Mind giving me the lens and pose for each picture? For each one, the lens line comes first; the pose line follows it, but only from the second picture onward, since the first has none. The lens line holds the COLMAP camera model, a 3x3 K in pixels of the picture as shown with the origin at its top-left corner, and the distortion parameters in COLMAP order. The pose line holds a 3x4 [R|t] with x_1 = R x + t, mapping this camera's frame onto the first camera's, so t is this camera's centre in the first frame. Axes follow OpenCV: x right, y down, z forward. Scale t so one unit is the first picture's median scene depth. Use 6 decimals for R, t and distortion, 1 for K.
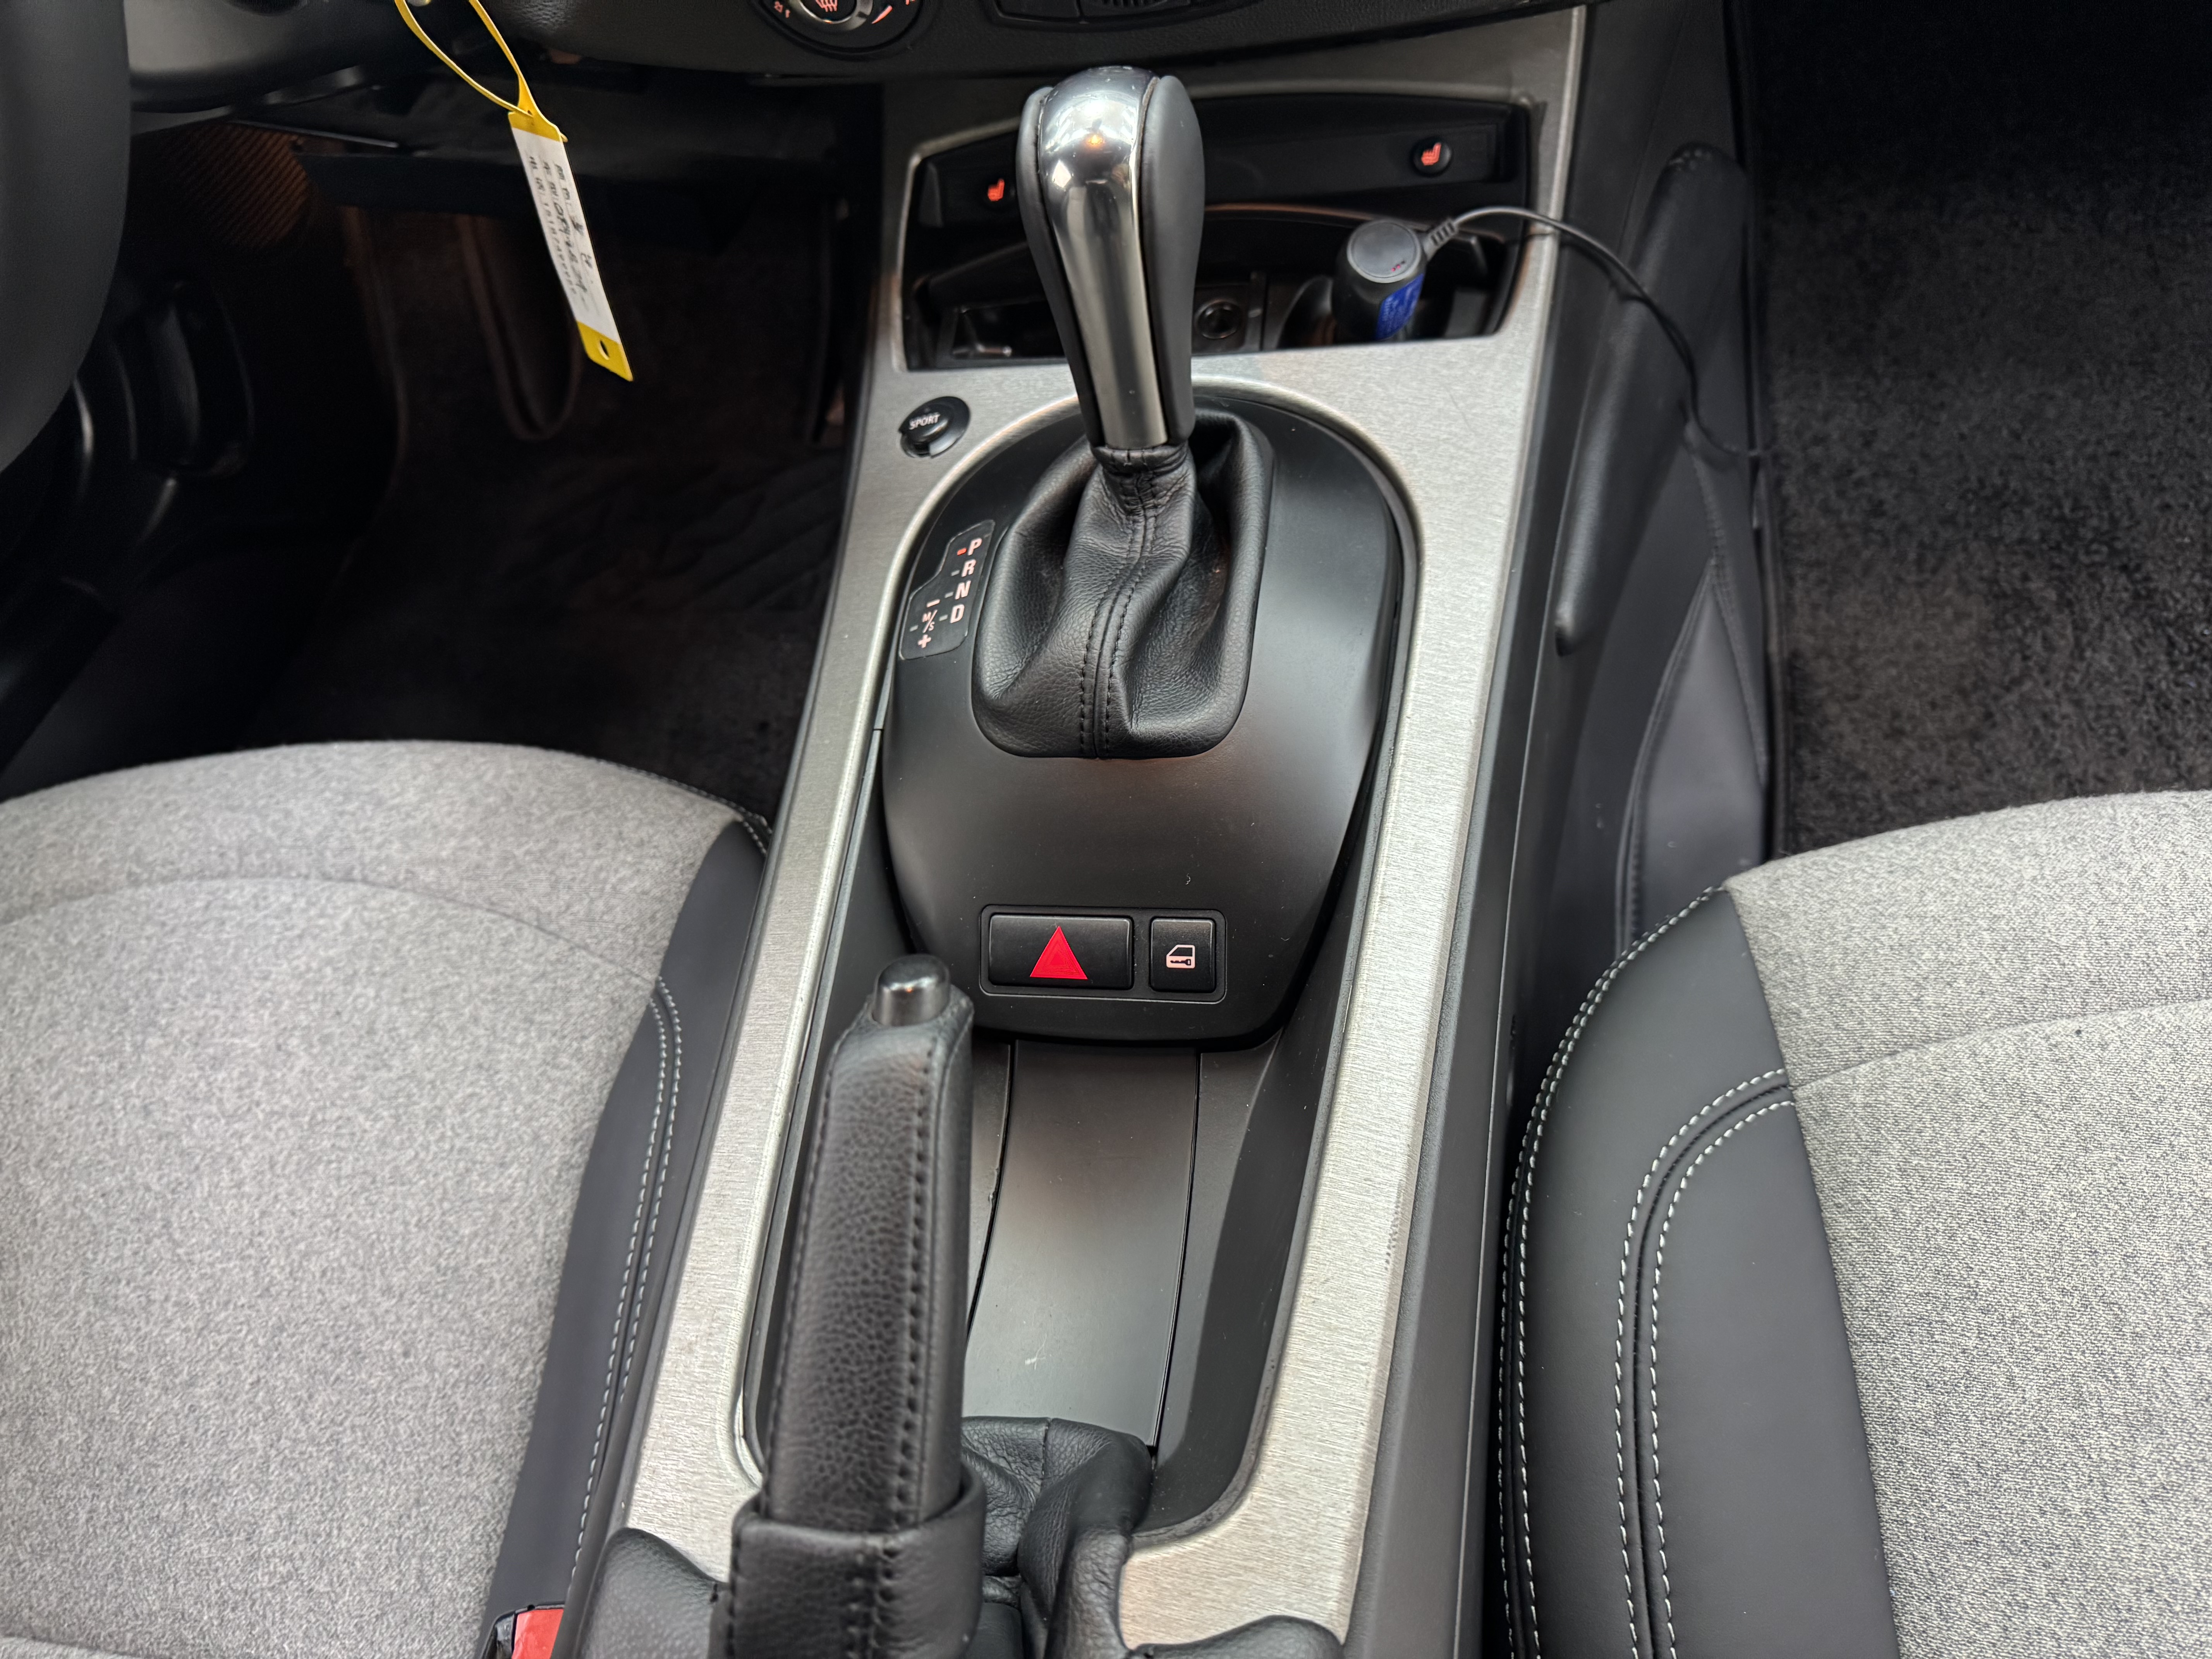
lens RADIAL K [[1622.7, 0, 1114.7], [0, 1622.7, 847.2], [0, 0, 1]] dist [0.029976, -0.050692]
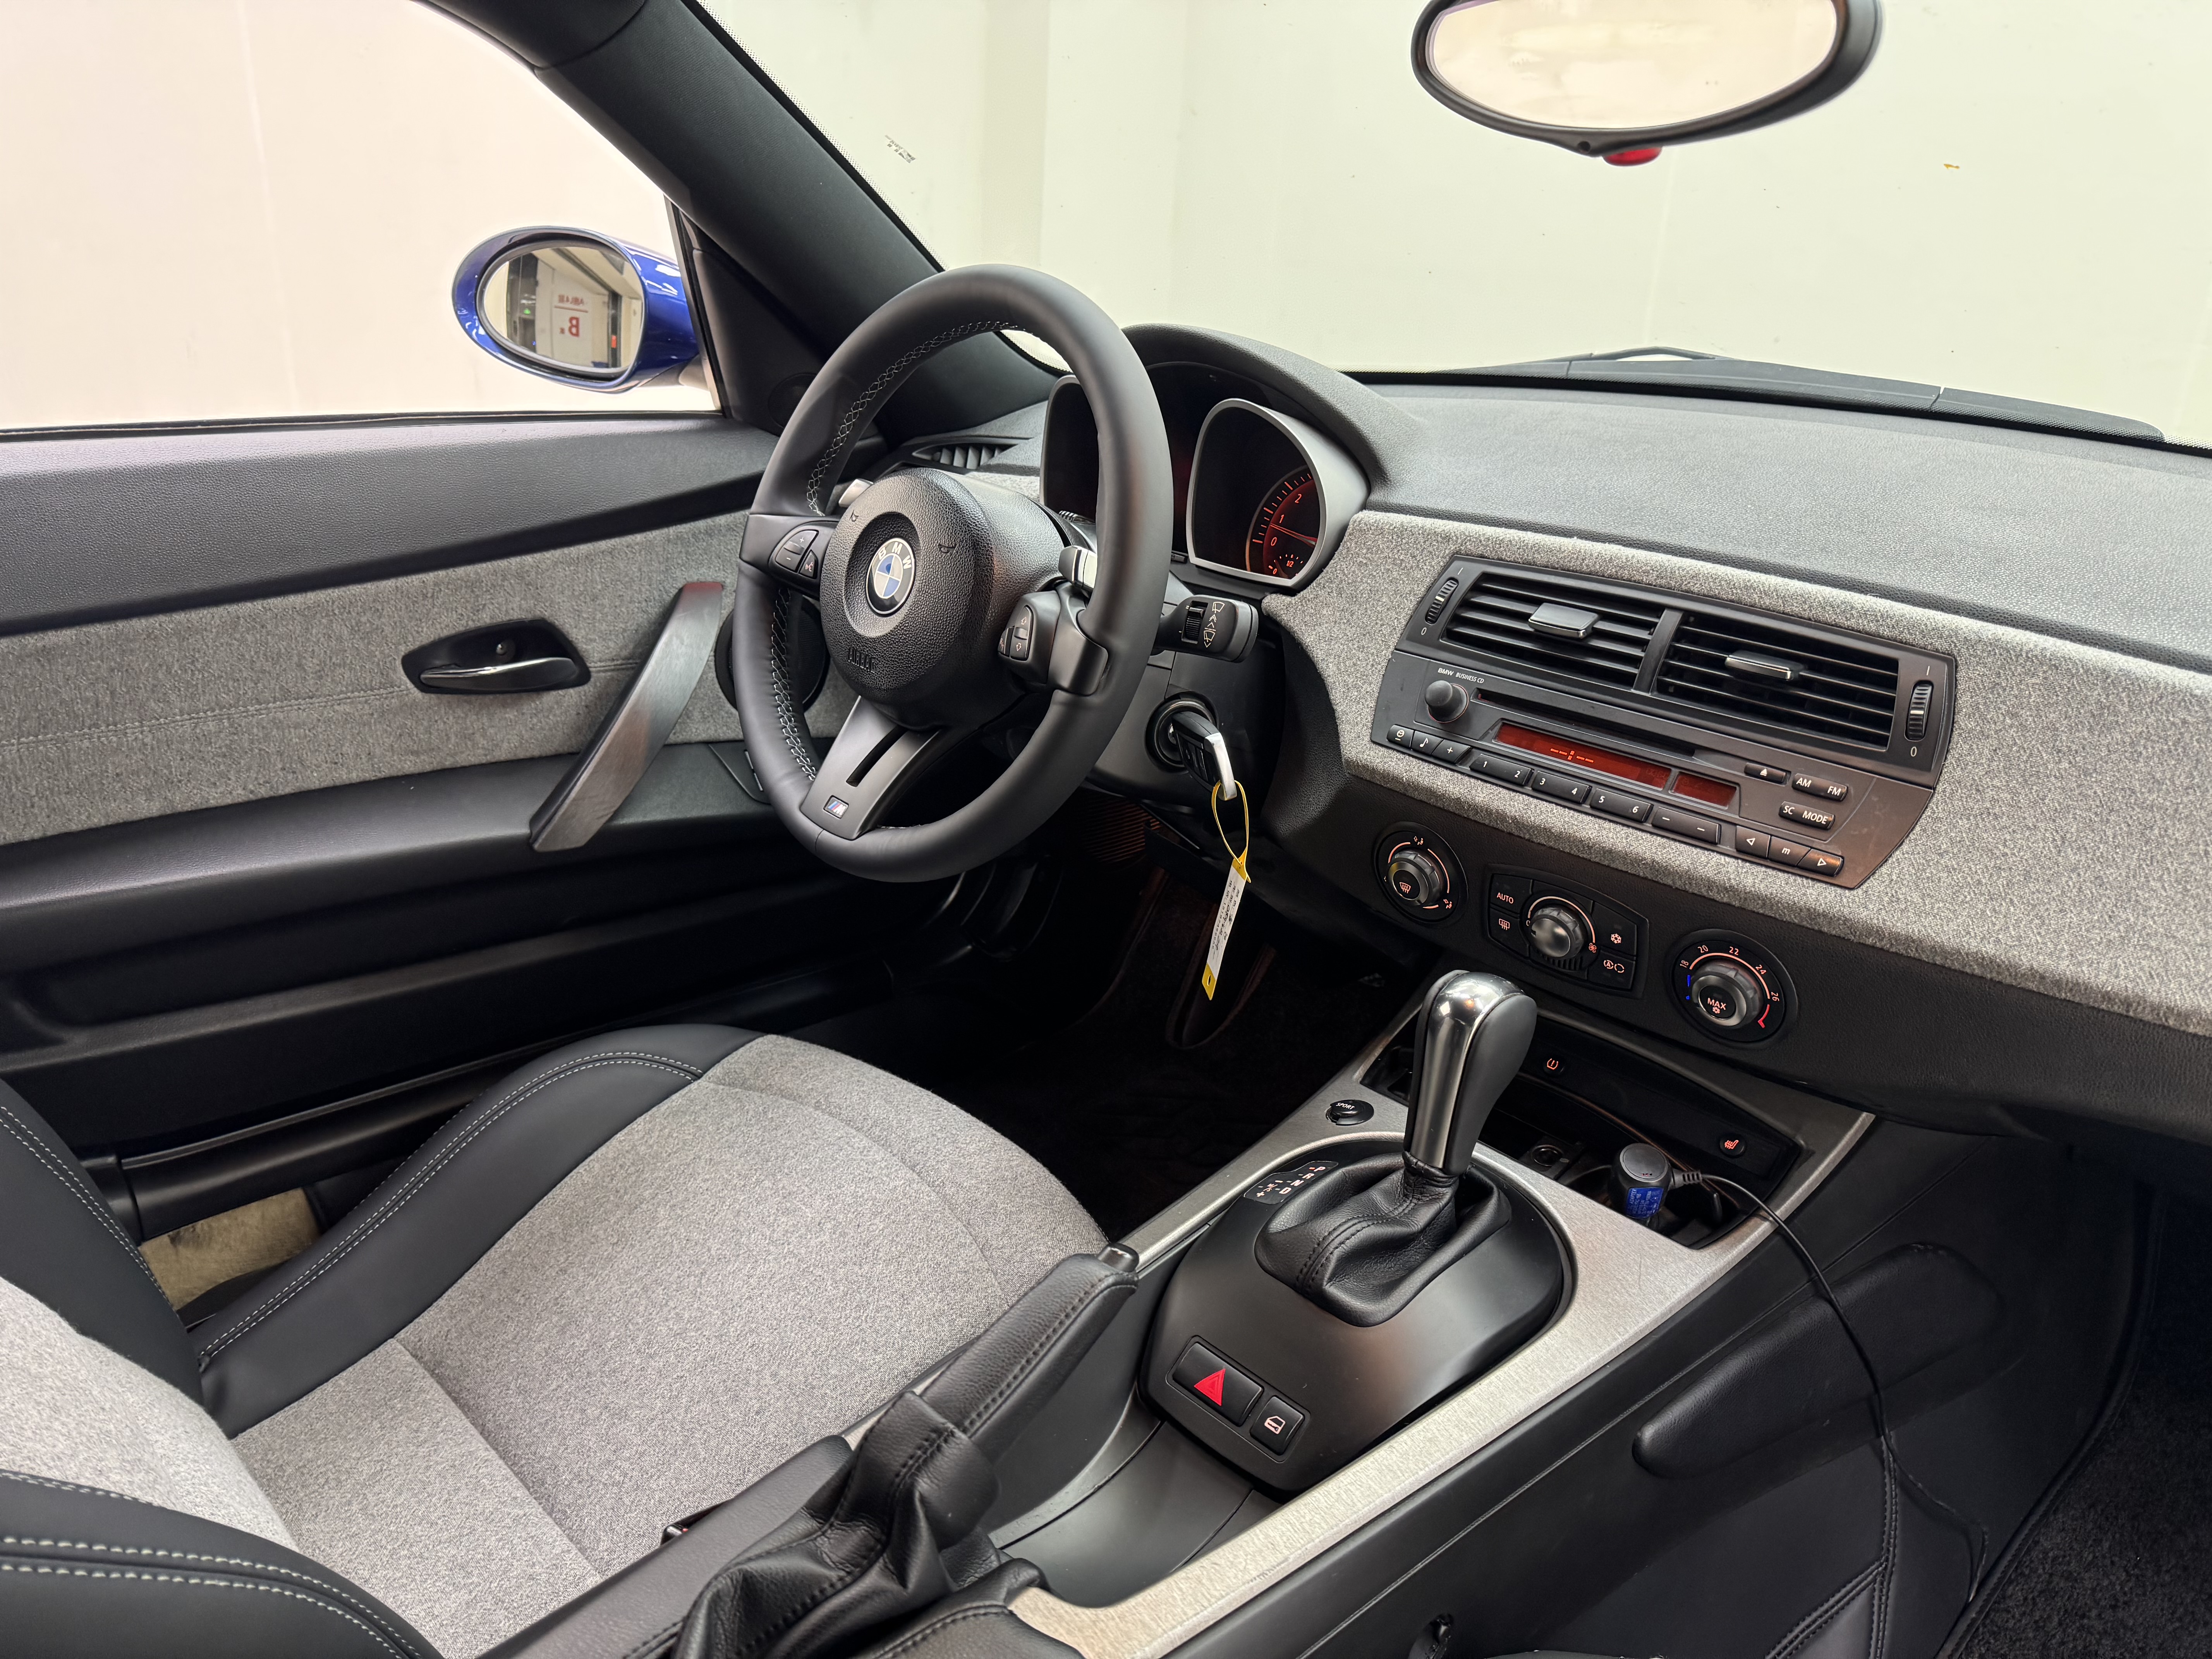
lens RADIAL K [[1622.7, 0, 1114.7], [0, 1622.7, 847.2], [0, 0, 1]] dist [0.029976, -0.050692]
pose [[0.784718, 0.428104, -0.448269, 0.364086], [-0.588135, 0.742609, -0.320357, 0.234619], [0.195743, 0.515032, 0.834522, -0.627974]]
